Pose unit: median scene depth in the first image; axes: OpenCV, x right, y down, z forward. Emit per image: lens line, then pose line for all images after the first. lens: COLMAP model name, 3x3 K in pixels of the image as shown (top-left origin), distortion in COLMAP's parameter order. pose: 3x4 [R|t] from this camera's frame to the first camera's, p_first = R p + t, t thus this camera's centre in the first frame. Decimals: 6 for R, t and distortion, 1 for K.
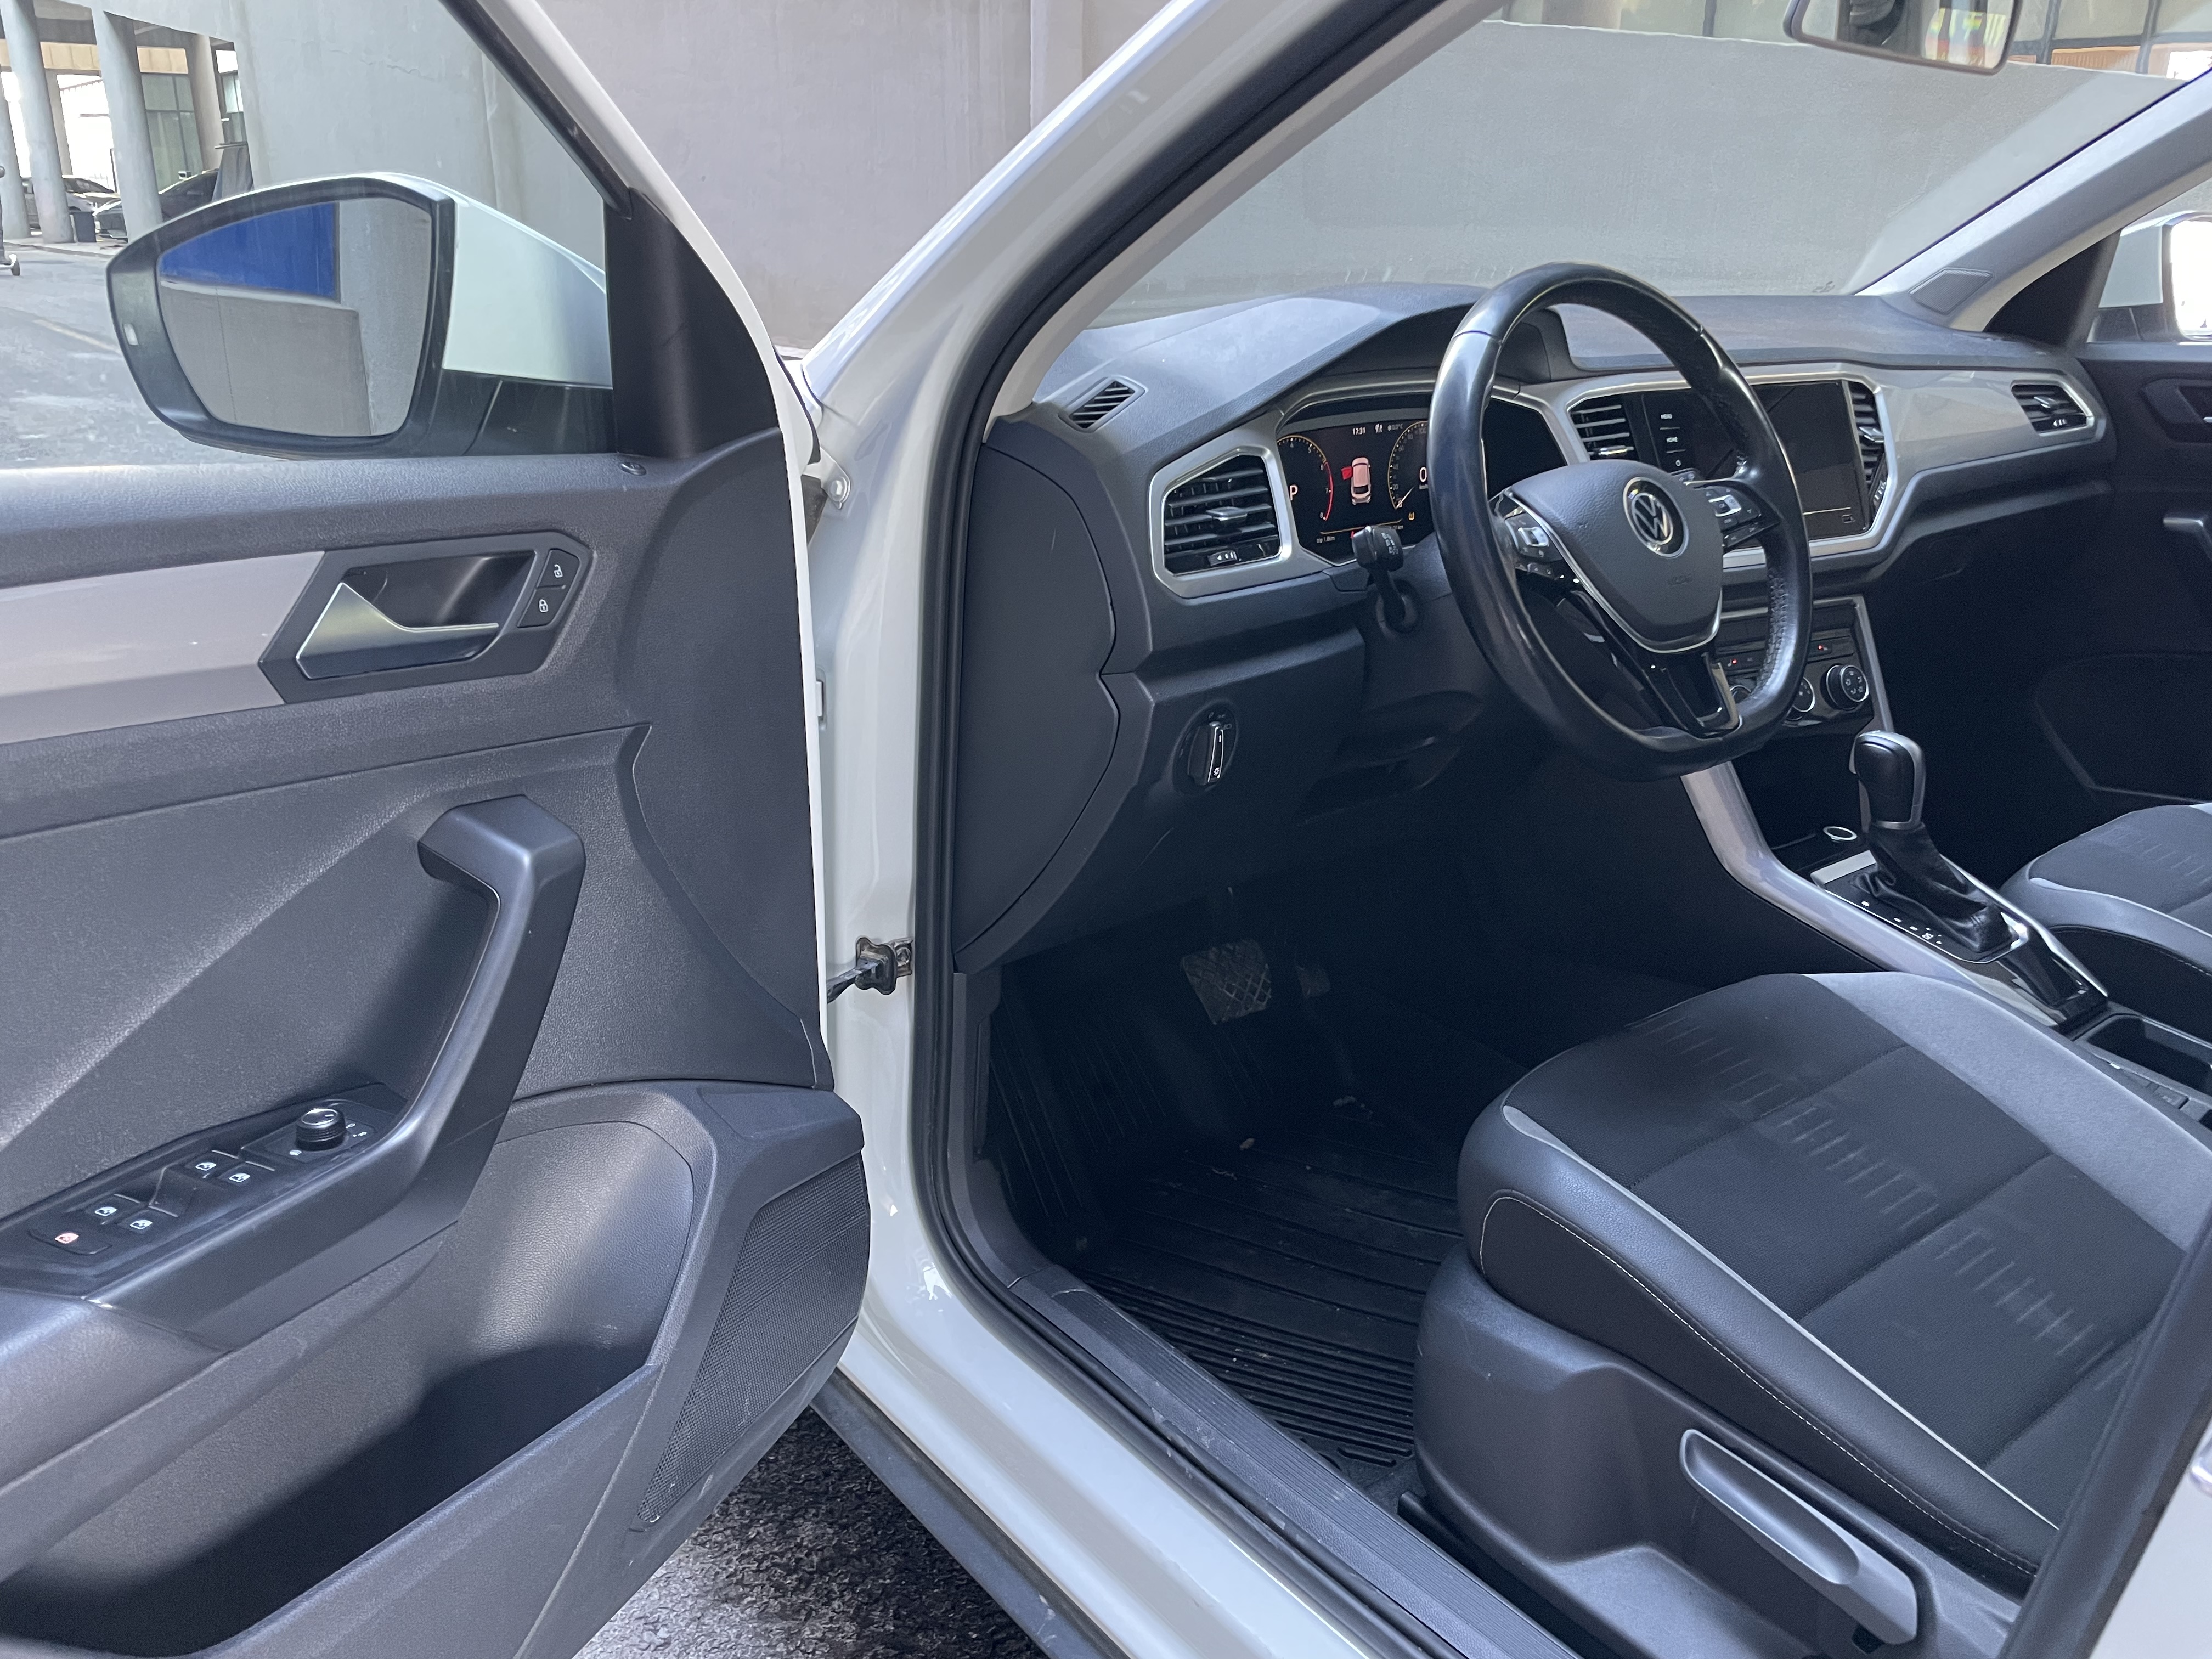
lens RADIAL K [[1711.2, 0, 1121.0], [0, 1711.2, 840.6], [0, 0, 1]] dist [0.091241, -0.125121]
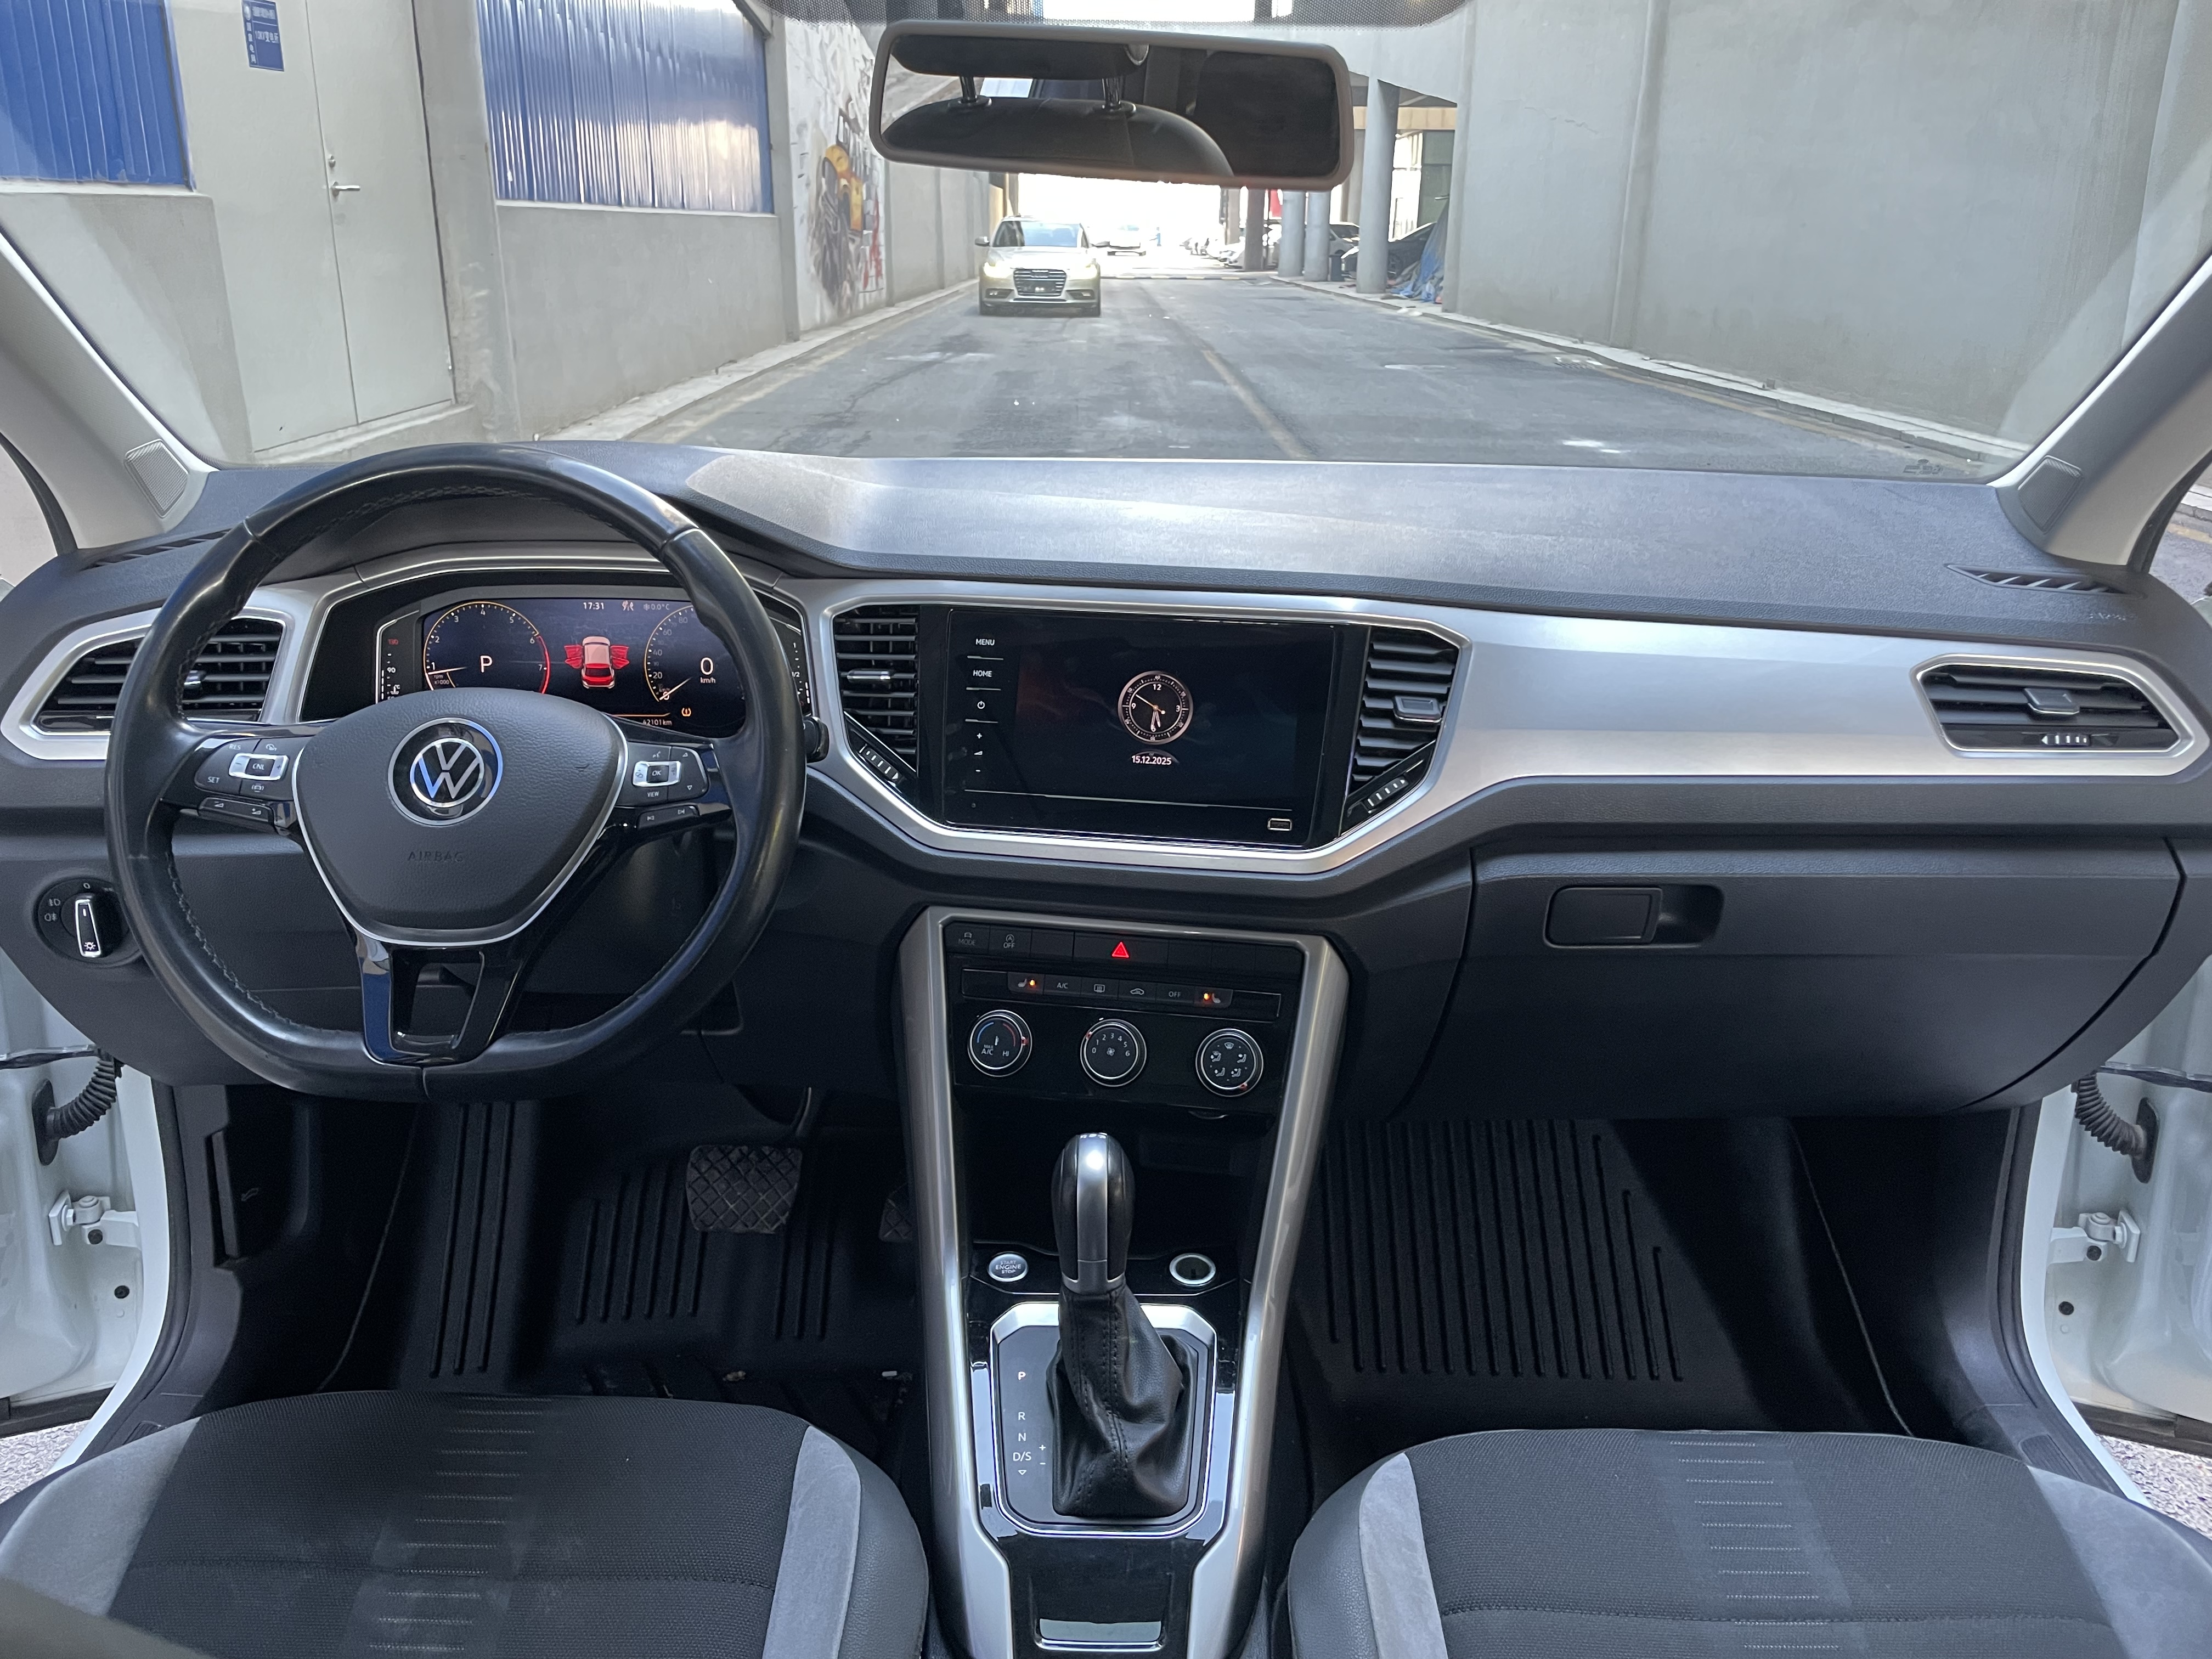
lens RADIAL K [[1711.2, 0, 1111.4], [0, 1711.2, 801.7], [0, 0, 1]] dist [0.091241, -0.125121]
pose [[0.777010, 0.198584, -0.597344, 0.847988], [-0.222119, 0.974391, 0.035004, -0.223959], [0.588998, 0.105483, 0.801221, 0.460588]]
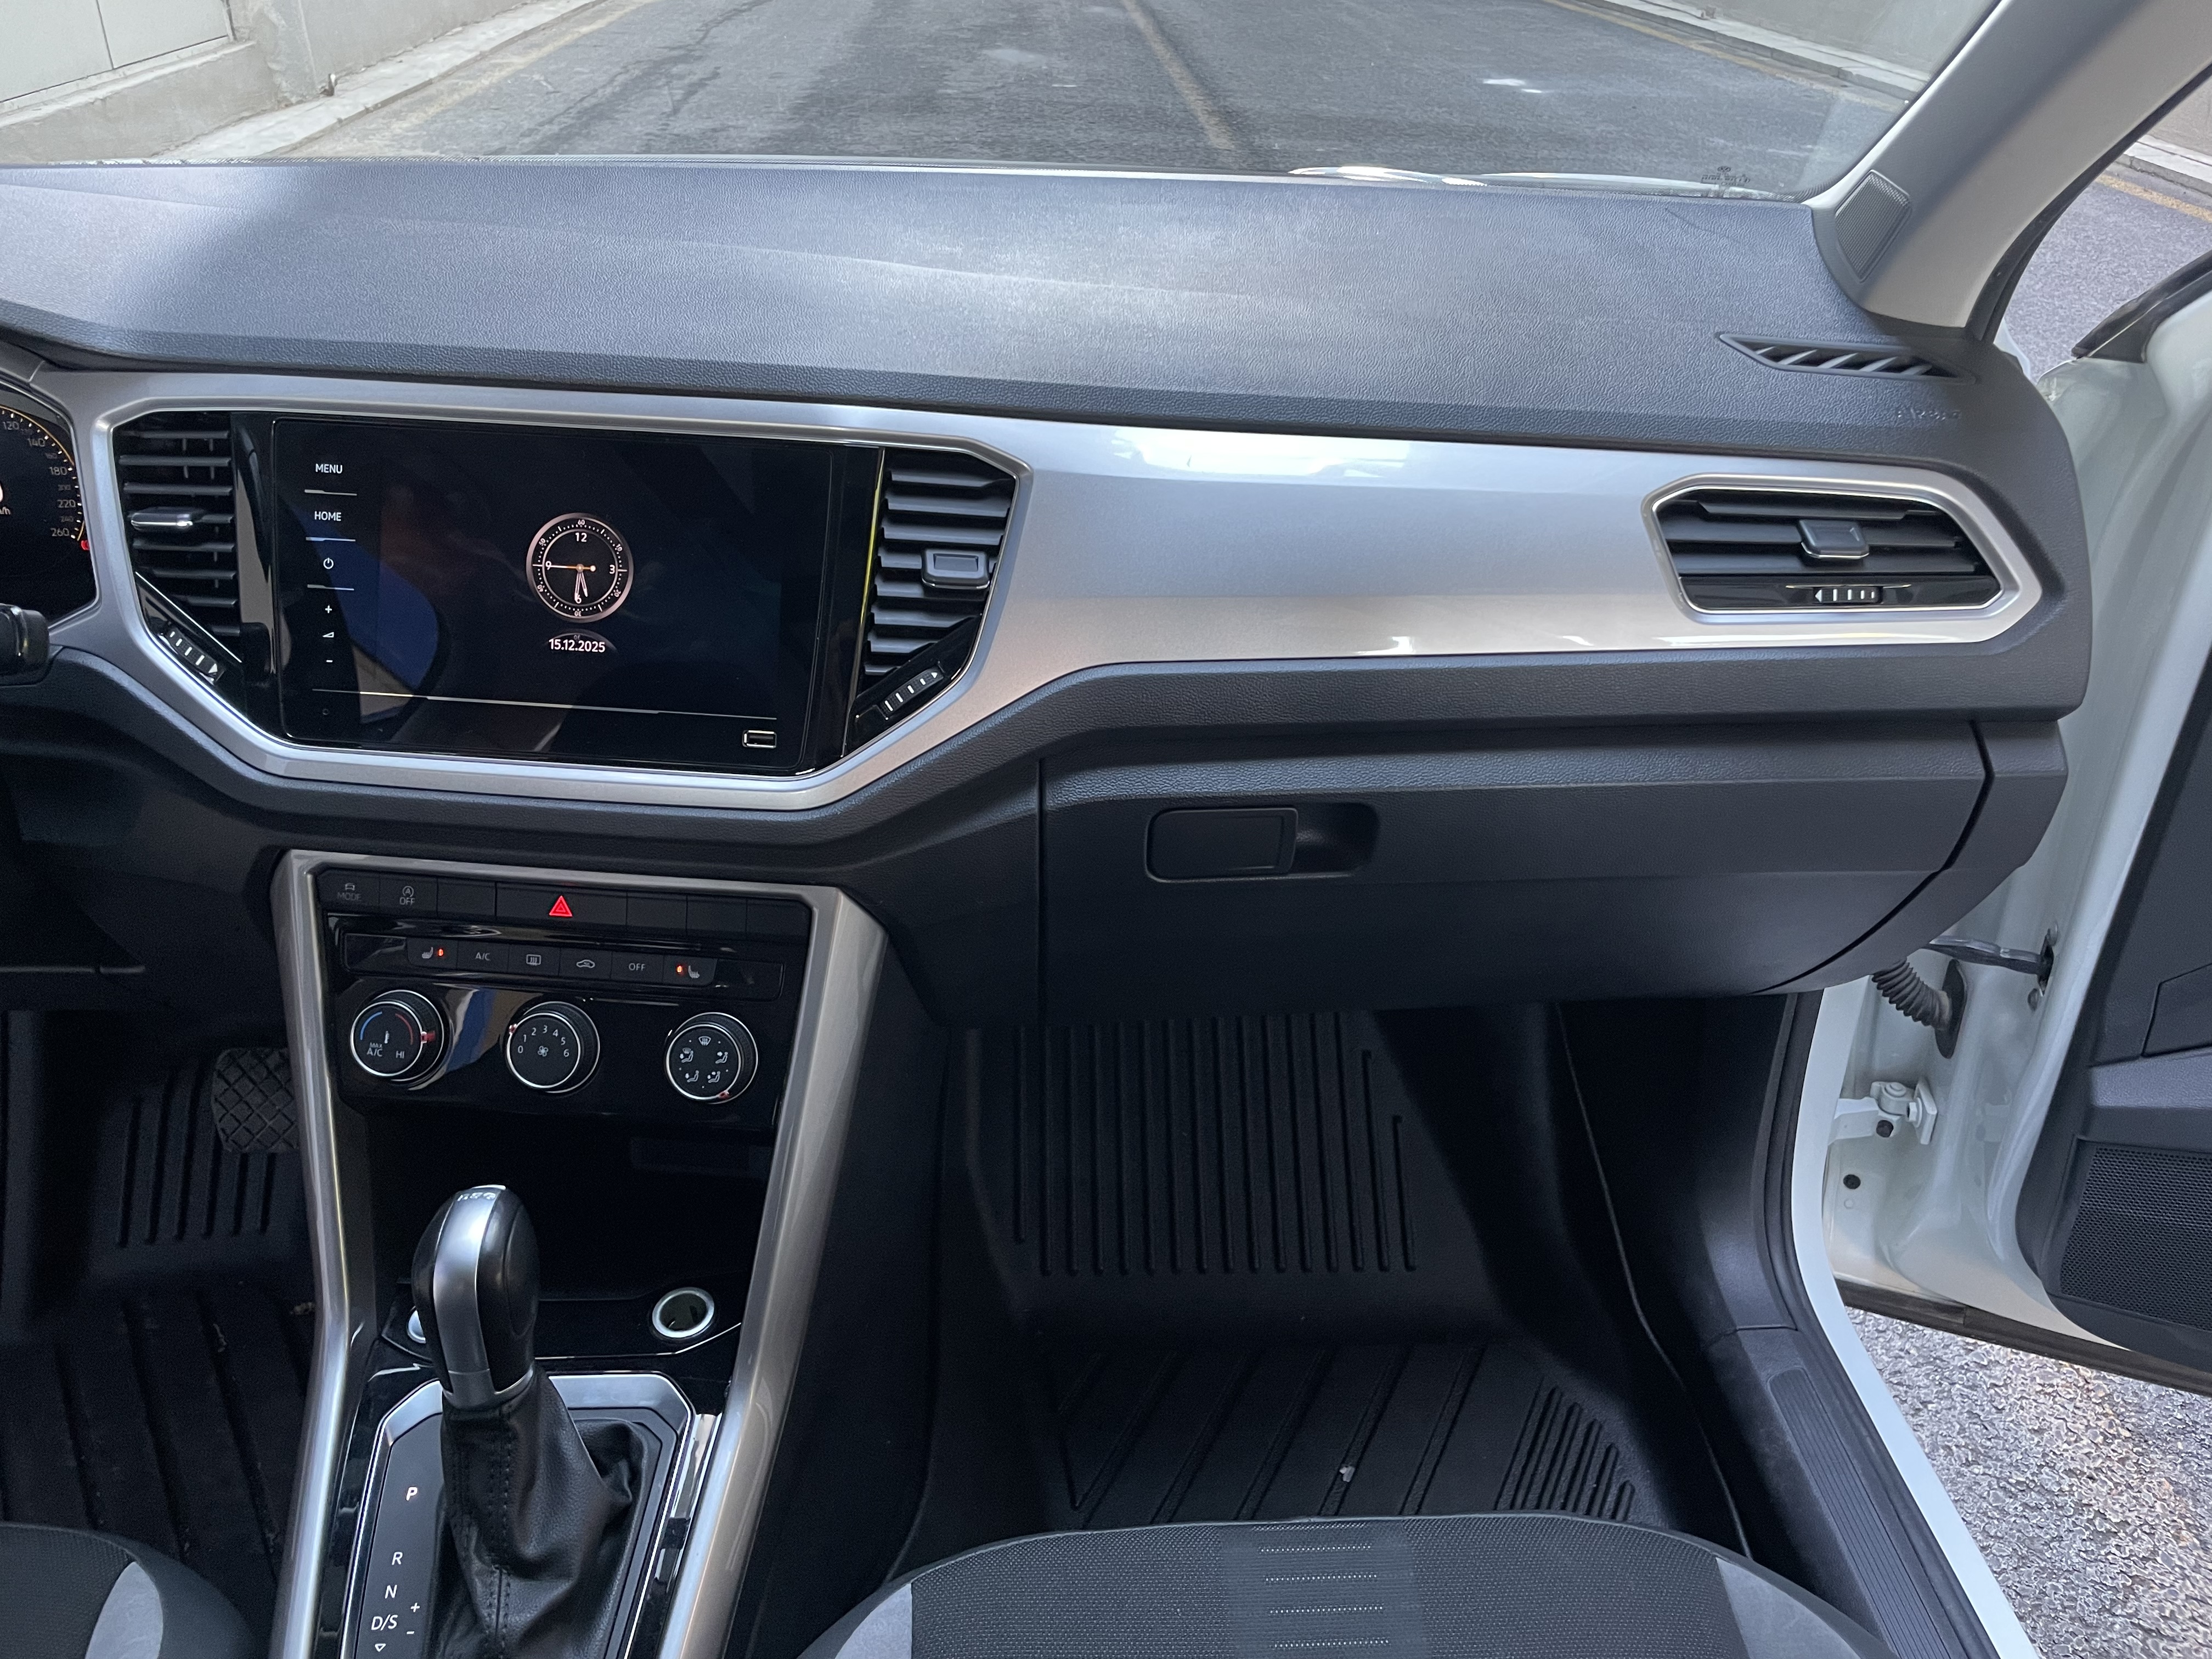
lens RADIAL K [[1711.2, 0, 1124.3], [0, 1711.2, 817.1], [0, 0, 1]] dist [0.091241, -0.125121]
pose [[0.807745, 0.294828, -0.510515, 0.829411], [-0.210938, 0.953173, 0.216717, -0.319237], [0.550503, -0.067365, 0.832111, 0.720722]]
